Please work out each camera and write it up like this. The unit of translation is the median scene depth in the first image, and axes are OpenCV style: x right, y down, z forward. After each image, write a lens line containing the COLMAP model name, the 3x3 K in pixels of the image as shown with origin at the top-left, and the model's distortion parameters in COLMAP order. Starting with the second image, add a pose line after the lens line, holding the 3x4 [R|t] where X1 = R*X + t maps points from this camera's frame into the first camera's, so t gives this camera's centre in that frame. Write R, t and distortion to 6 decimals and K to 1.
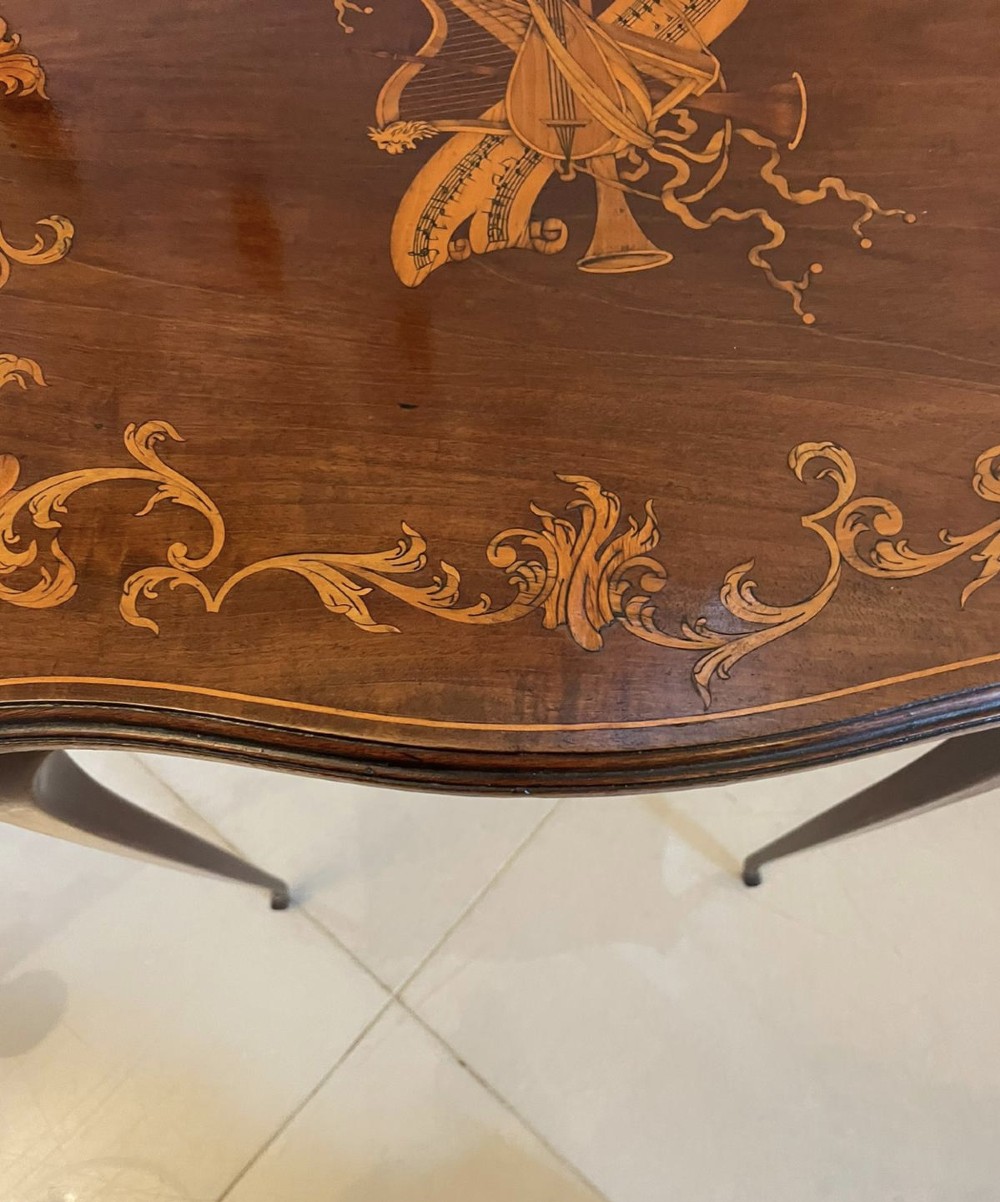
lens RADIAL K [[1029.5, 0, 497.5], [0, 1029.5, 655.1], [0, 0, 1]] dist [0.083937, -0.132565]
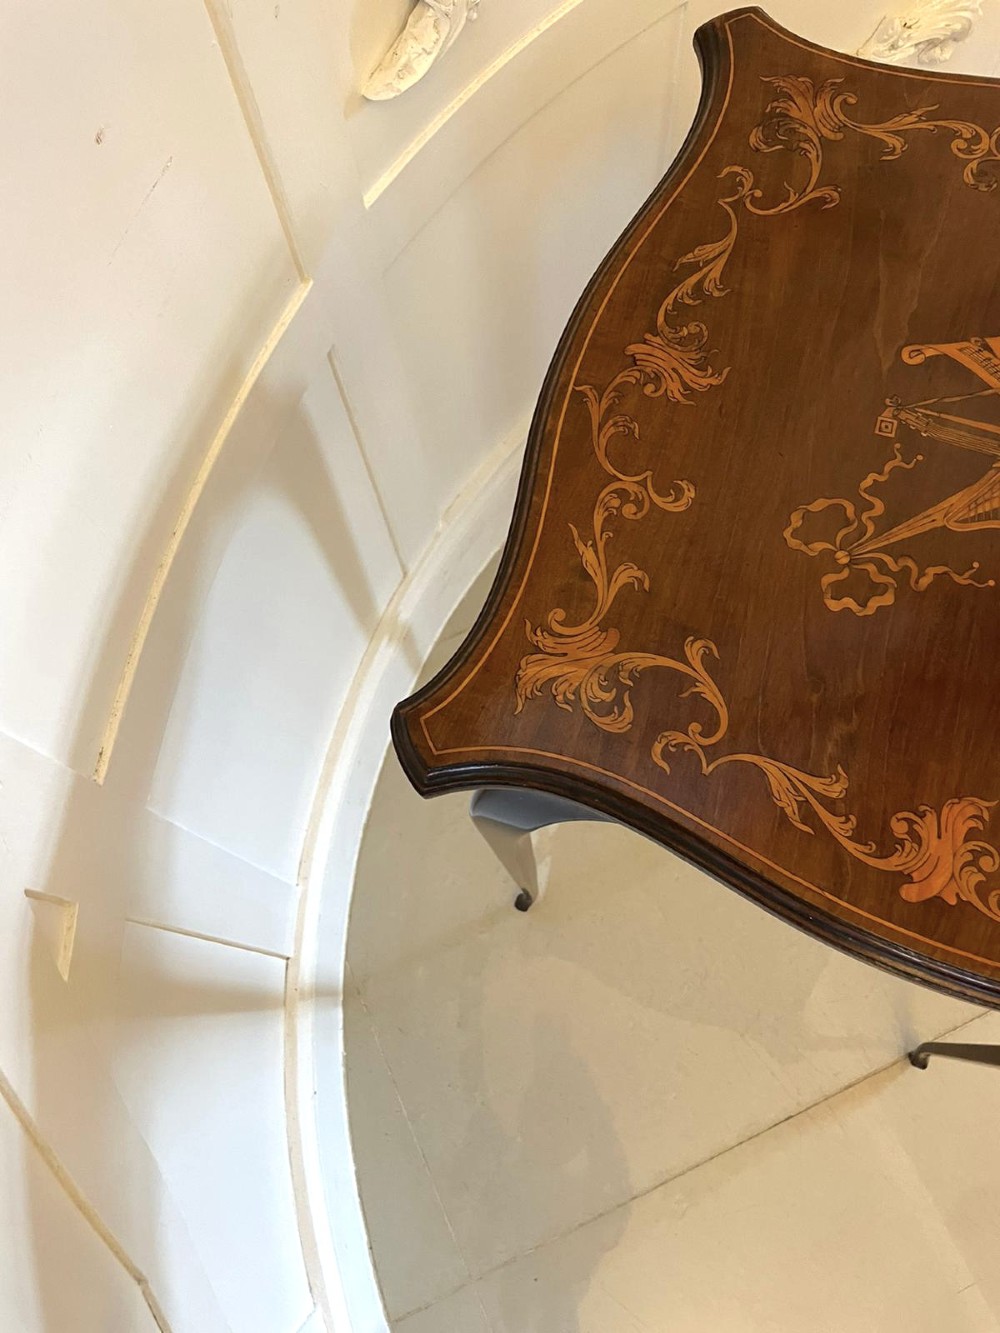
lens RADIAL K [[1030.5, 0, 495.4], [0, 1030.5, 662.2], [0, 0, 1]] dist [0.078982, -0.126353]
pose [[0.408257, -0.868823, 0.280131, -1.033299], [0.884030, 0.452806, 0.116004, -1.510637], [-0.227632, 0.200285, 0.952927, -0.151742]]
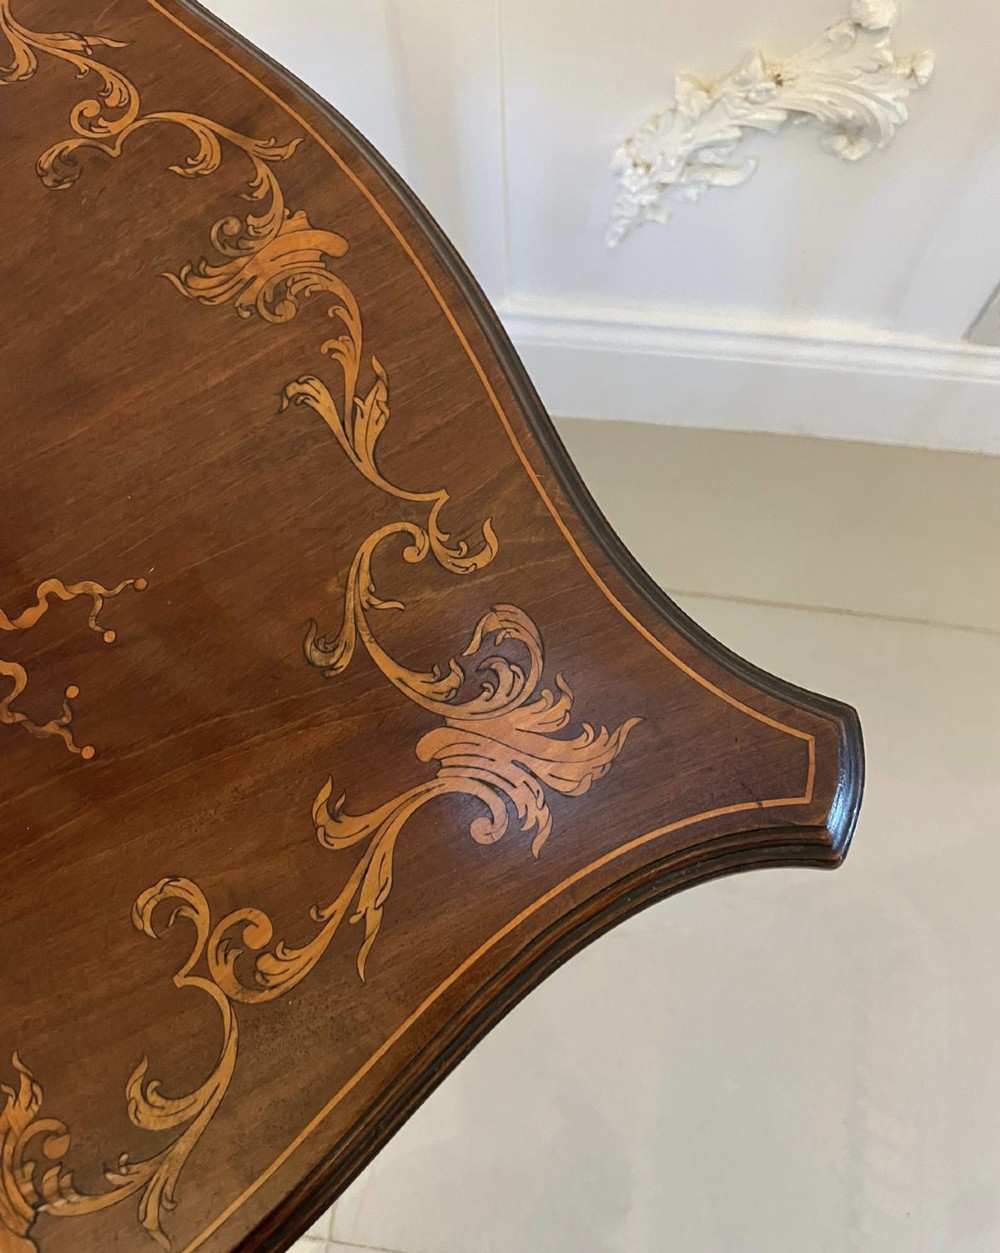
lens RADIAL K [[1030.3, 0, 506.7], [0, 1030.3, 673.0], [0, 0, 1]] dist [0.071545, -0.116383]
pose [[0.840361, -0.523879, 0.139082, 0.543460], [0.521342, 0.851438, 0.057057, -0.255875], [-0.148311, 0.024560, 0.988636, 0.046883]]
